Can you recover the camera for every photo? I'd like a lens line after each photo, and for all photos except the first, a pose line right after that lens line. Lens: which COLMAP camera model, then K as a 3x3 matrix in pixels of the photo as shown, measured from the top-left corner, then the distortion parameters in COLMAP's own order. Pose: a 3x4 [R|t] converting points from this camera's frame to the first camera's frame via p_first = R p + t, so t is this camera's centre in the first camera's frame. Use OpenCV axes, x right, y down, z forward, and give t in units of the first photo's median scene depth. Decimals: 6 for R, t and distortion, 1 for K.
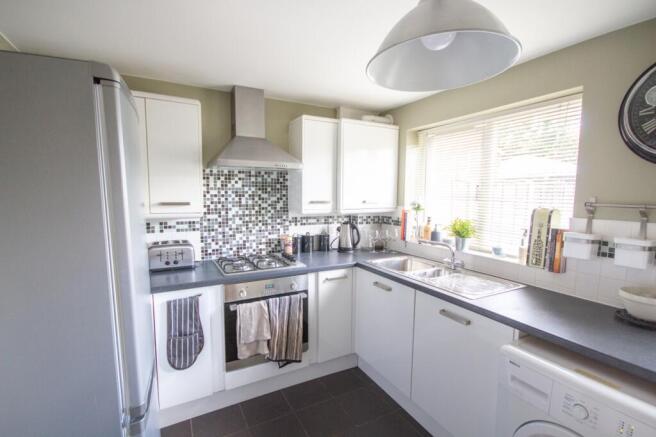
lens RADIAL K [[303.8, 0, 328.0], [0, 303.8, 218.5], [0, 0, 1]] dist [-0.000639, 0.000269]
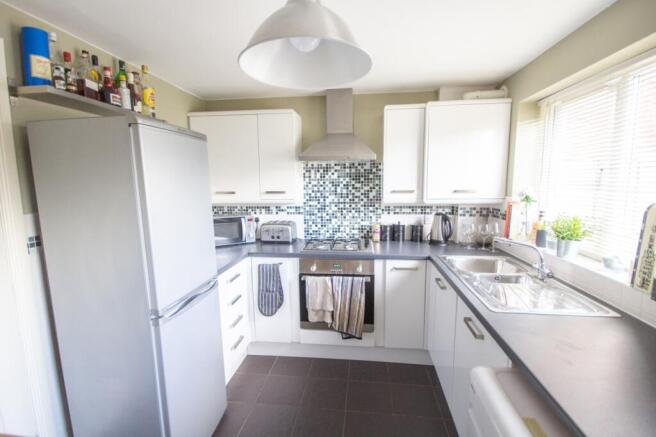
lens RADIAL K [[303.8, 0, 328.0], [0, 303.8, 218.5], [0, 0, 1]] dist [-0.000639, 0.000269]
pose [[0.821235, 0.055025, -0.567931, 0.350112], [-0.033257, 0.998263, 0.048629, -0.006017], [0.569621, -0.021048, 0.821638, 0.044844]]
